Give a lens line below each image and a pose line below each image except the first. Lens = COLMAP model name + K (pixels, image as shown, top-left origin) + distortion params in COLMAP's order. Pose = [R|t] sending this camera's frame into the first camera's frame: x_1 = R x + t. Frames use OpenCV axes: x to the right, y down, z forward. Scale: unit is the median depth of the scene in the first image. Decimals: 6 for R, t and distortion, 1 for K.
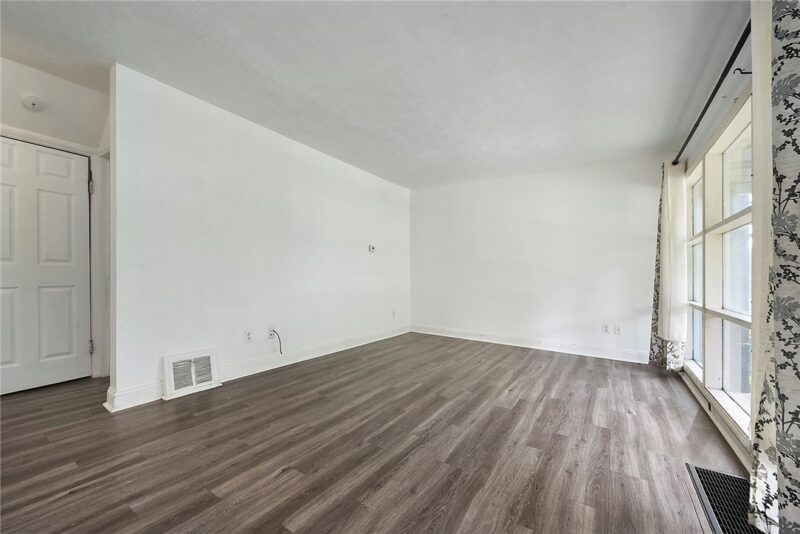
lens RADIAL K [[330.0, 0, 384.4], [0, 330.0, 271.3], [0, 0, 1]] dist [-0.002390, -0.000805]
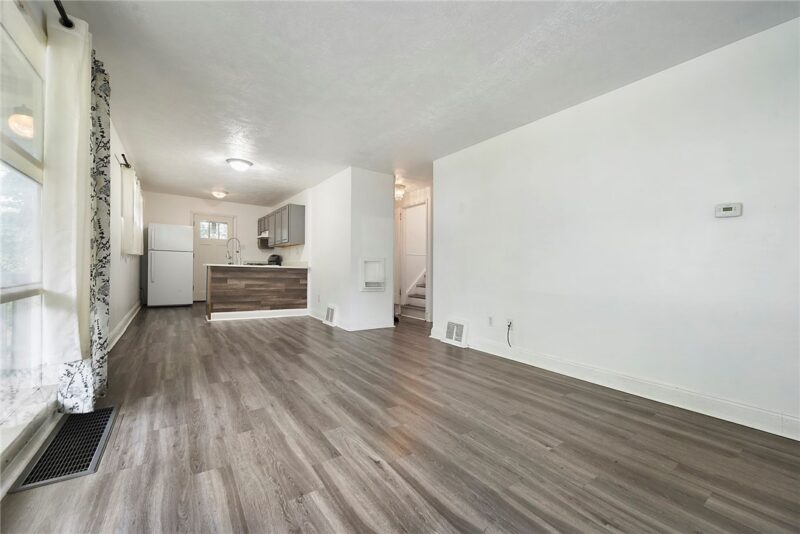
lens RADIAL K [[324.9, 0, 418.0], [0, 324.9, 250.4], [0, 0, 1]] dist [-0.001355, -0.000282]
pose [[-0.316646, -0.088862, -0.944372, 1.173192], [-0.026305, 0.996042, -0.084903, 0.067873], [0.948179, -0.002042, -0.317730, 1.606247]]
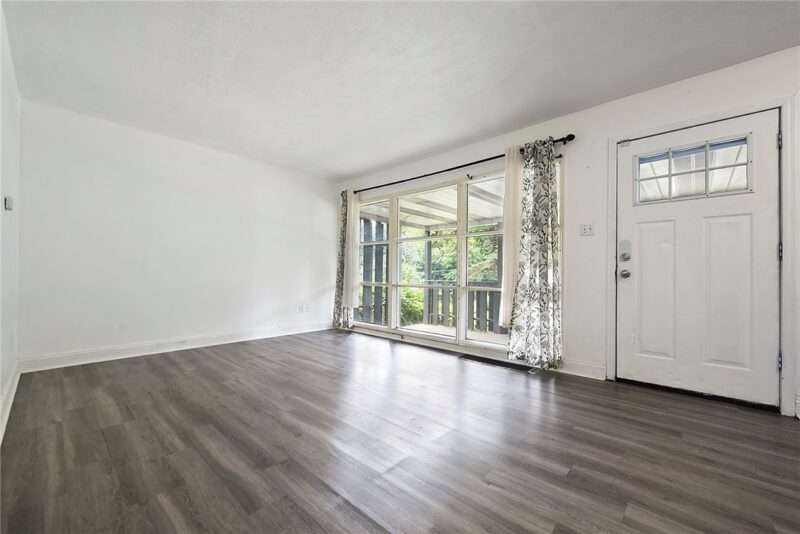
lens RADIAL K [[316.9, 0, 405.4], [0, 316.9, 272.1], [0, 0, 1]] dist [0.001054, 0.000007]
pose [[0.133710, -0.016769, 0.990879, -0.877343], [-0.011693, 0.999761, 0.018498, 0.009912], [-0.990952, -0.014060, 0.133481, 0.828308]]
